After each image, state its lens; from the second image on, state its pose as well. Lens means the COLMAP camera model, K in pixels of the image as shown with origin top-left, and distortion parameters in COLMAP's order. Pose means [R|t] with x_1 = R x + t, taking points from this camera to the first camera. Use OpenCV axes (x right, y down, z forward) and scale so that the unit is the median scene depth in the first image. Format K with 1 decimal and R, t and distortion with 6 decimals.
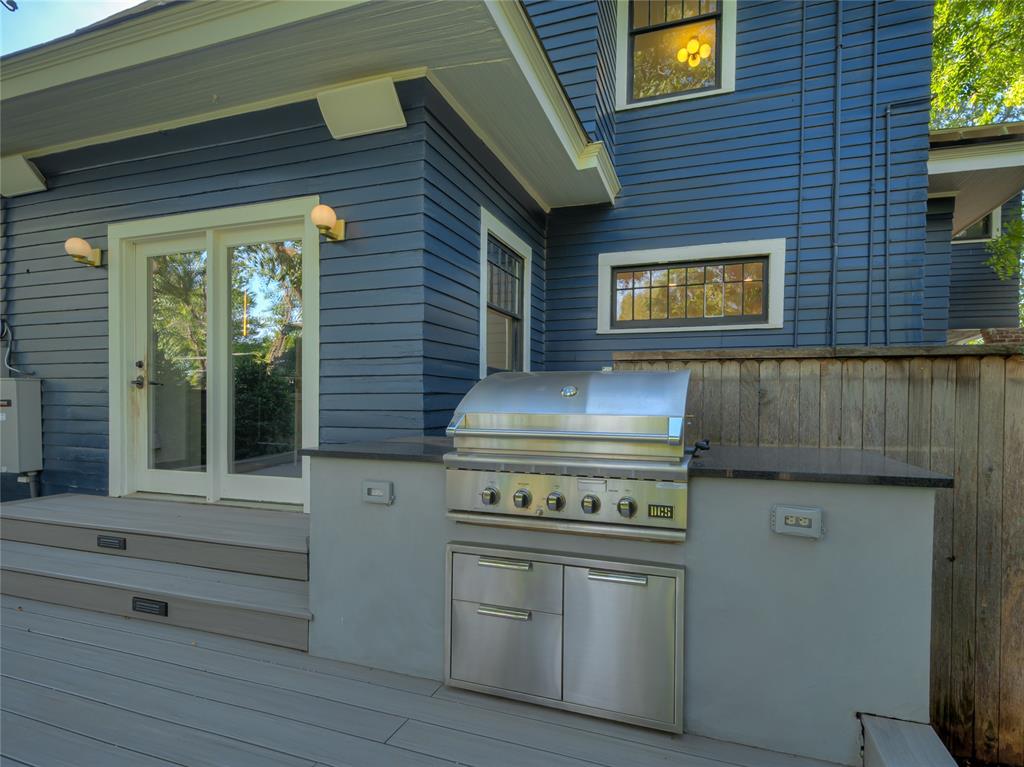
lens RADIAL K [[525.7, 0, 530.1], [0, 525.7, 408.0], [0, 0, 1]] dist [0.000677, -0.000088]
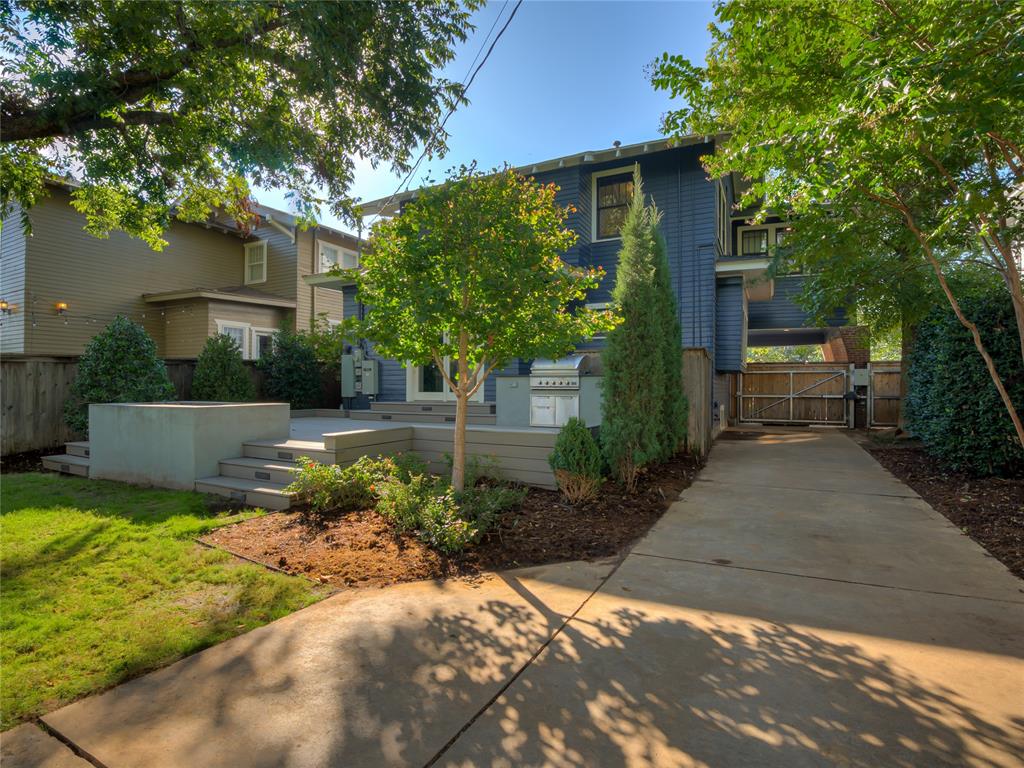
lens RADIAL K [[525.7, 0, 530.1], [0, 525.7, 408.5], [0, 0, 1]] dist [0.000677, -0.000088]
pose [[0.996497, -0.003791, -0.083545, 0.109387], [0.006384, 0.999505, 0.030799, 0.121767], [0.083386, -0.031224, 0.996028, -1.788150]]
